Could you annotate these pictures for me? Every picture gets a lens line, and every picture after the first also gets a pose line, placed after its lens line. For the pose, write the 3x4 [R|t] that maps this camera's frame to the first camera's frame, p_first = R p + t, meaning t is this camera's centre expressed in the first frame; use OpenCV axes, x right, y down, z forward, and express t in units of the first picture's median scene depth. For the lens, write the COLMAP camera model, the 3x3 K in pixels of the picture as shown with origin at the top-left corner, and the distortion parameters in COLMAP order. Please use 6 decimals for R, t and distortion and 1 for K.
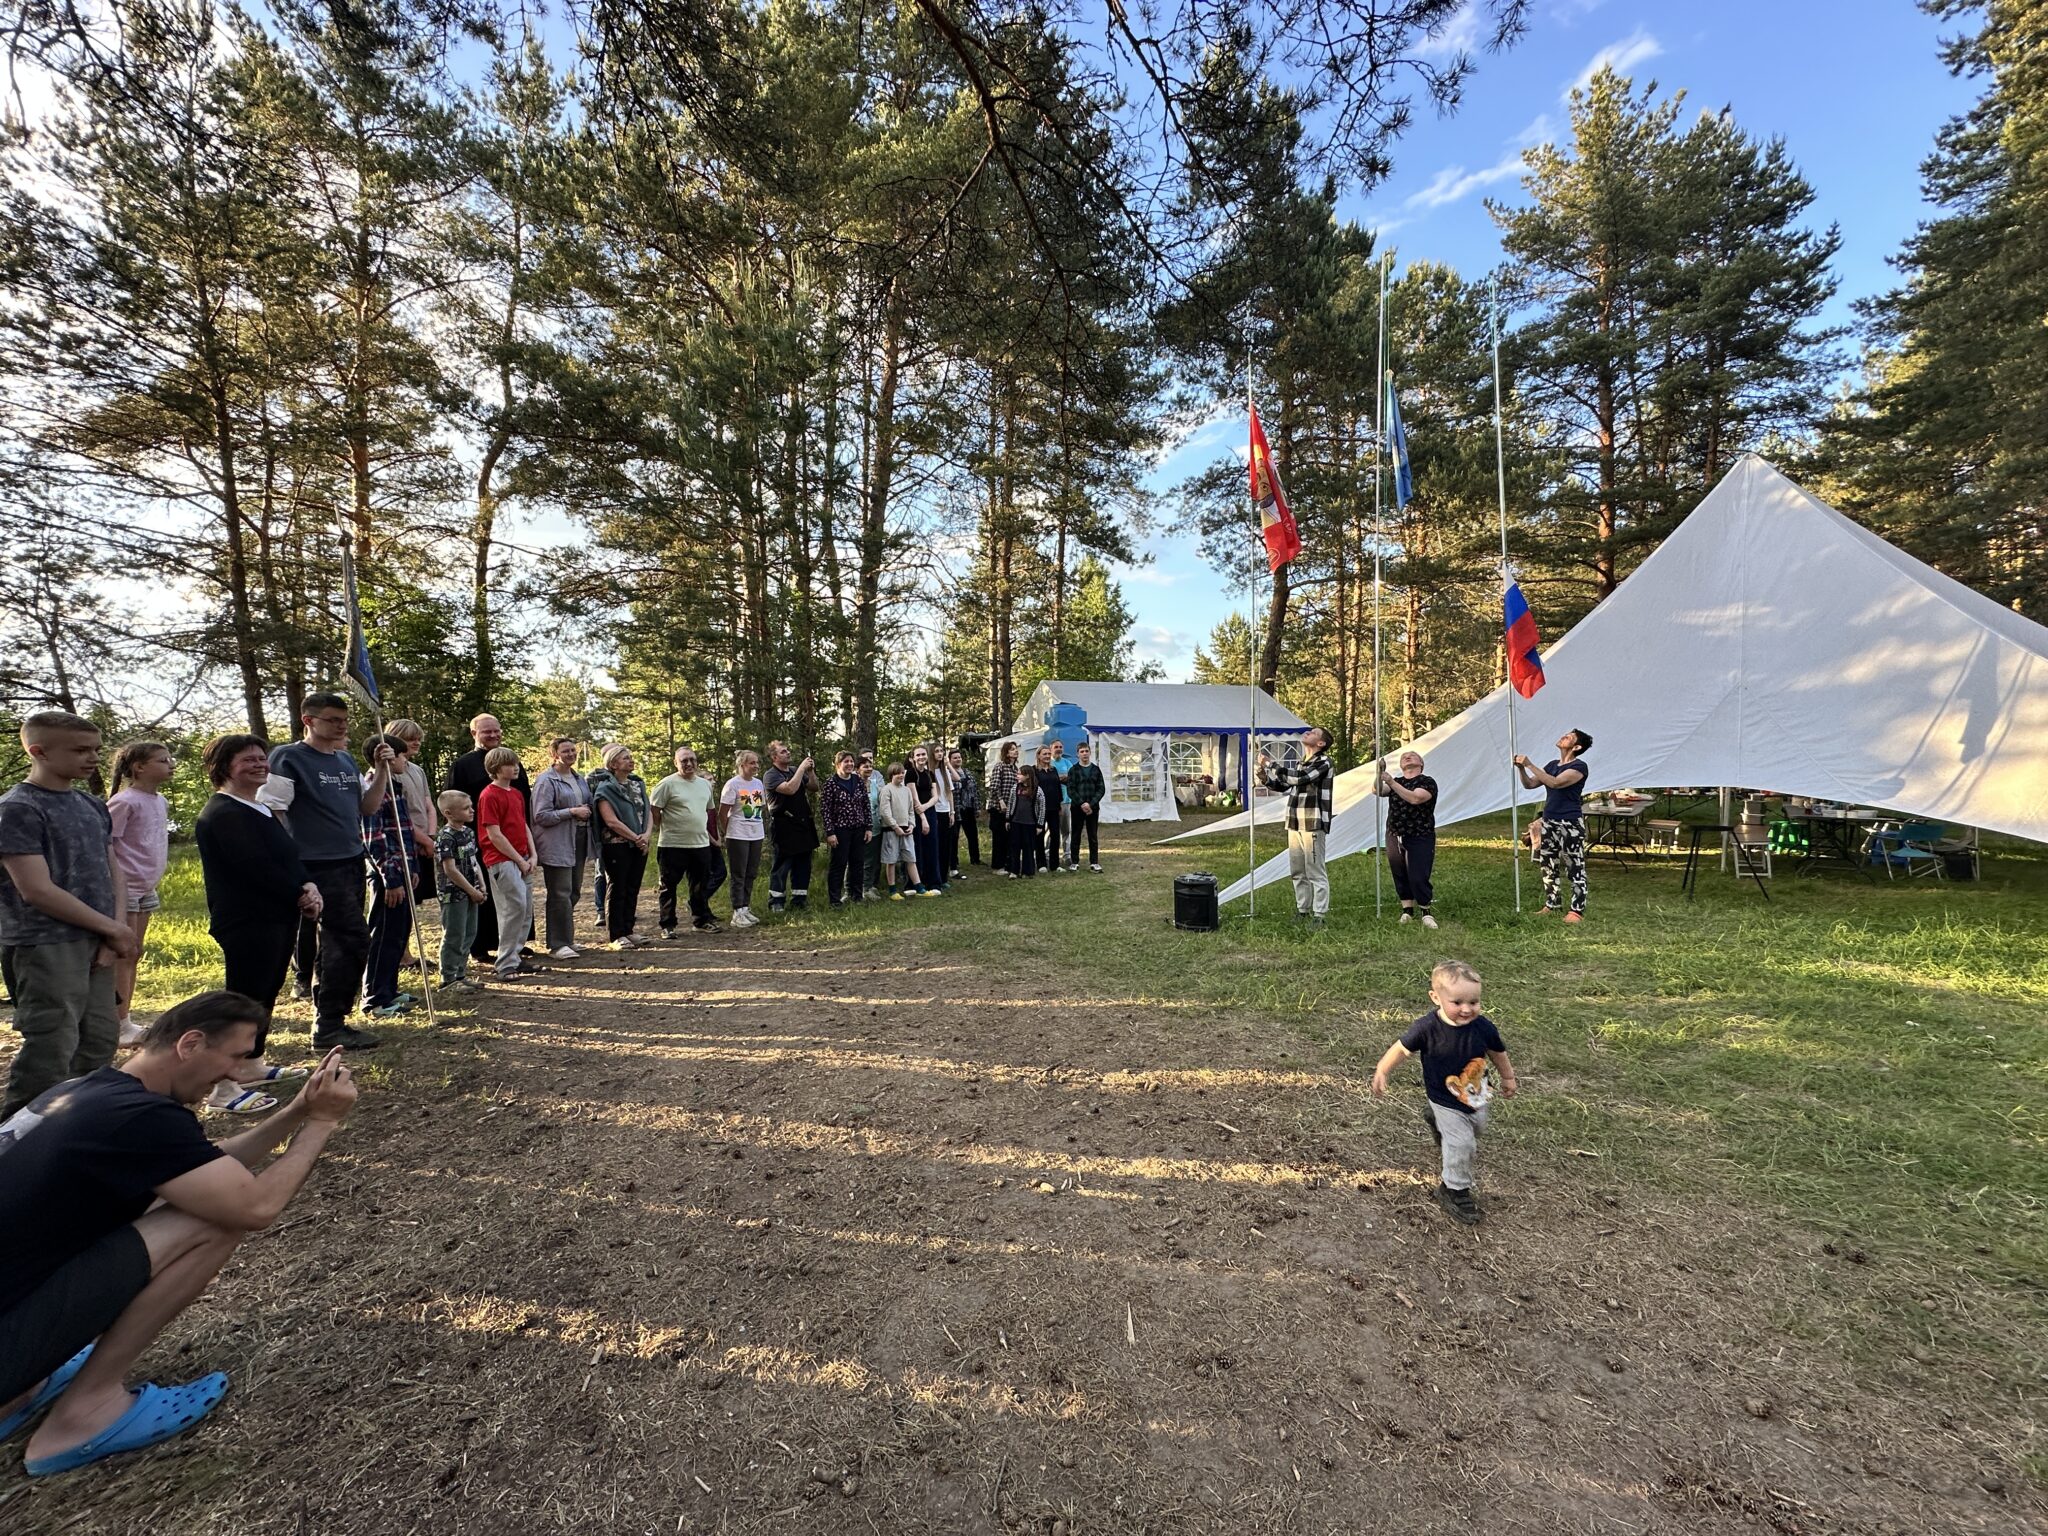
lens RADIAL K [[817.6, 0, 1018.2], [0, 817.6, 768.0], [0, 0, 1]] dist [-0.001468, -0.000262]
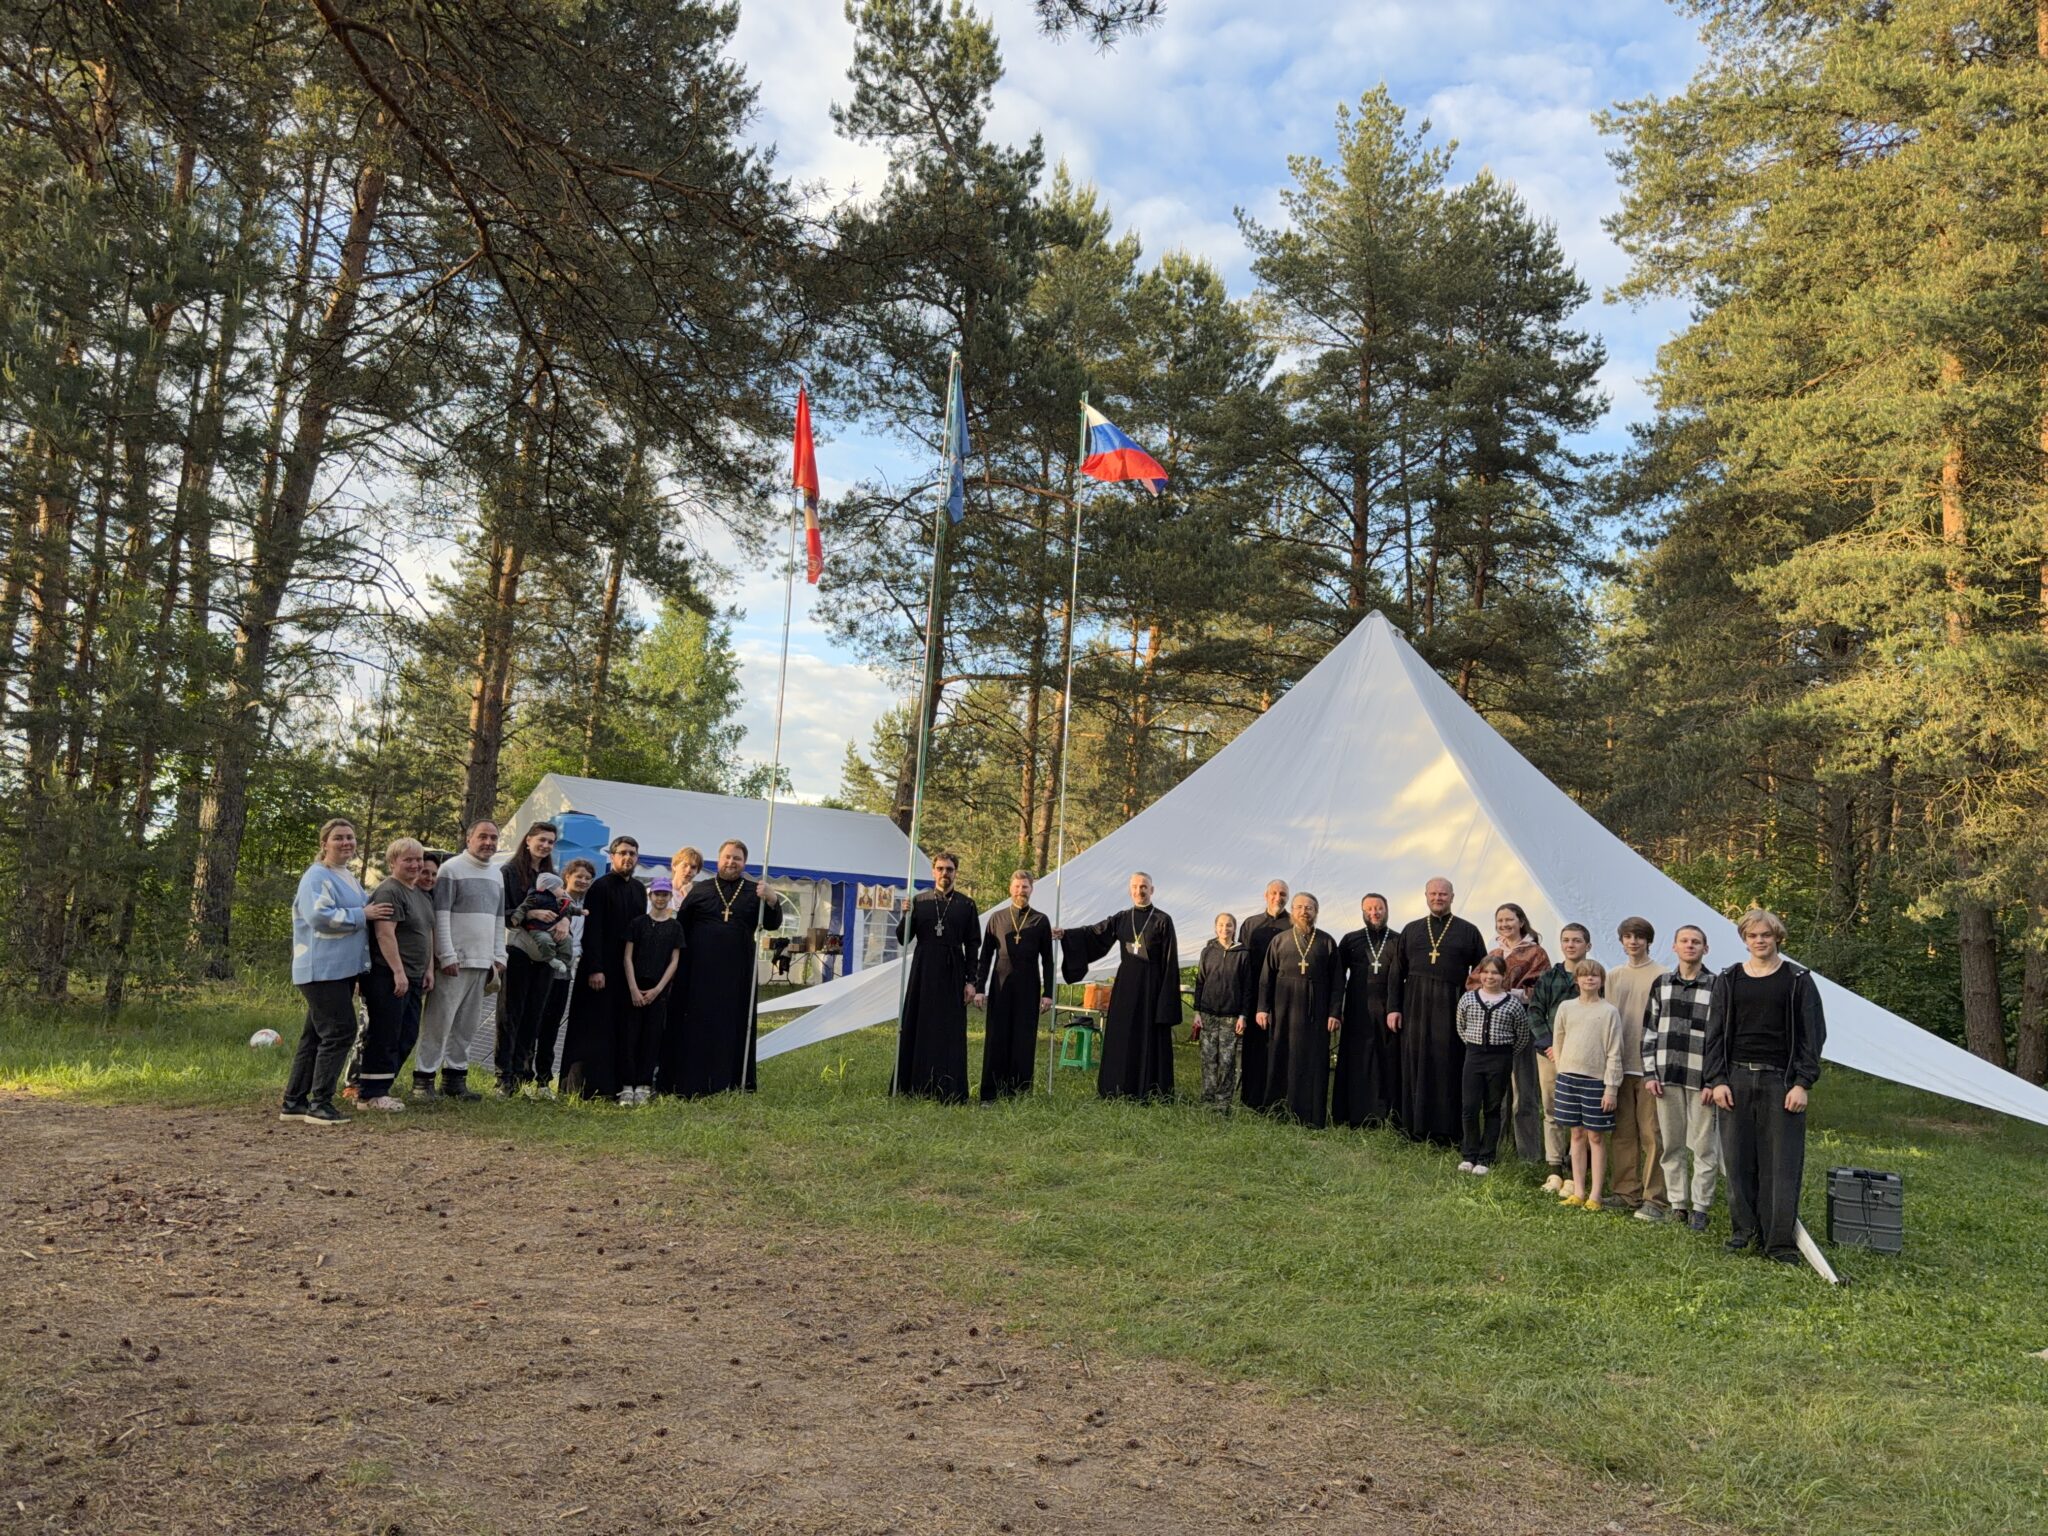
lens RADIAL K [[1417.2, 0, 1024.0], [0, 1417.2, 768.0], [0, 0, 1]] dist [0.079791, -0.111757]
pose [[0.941488, 0.105958, 0.319957, 0.016468], [-0.065675, 0.988776, -0.134197, 0.009642], [-0.330585, 0.105331, 0.937880, -0.133106]]
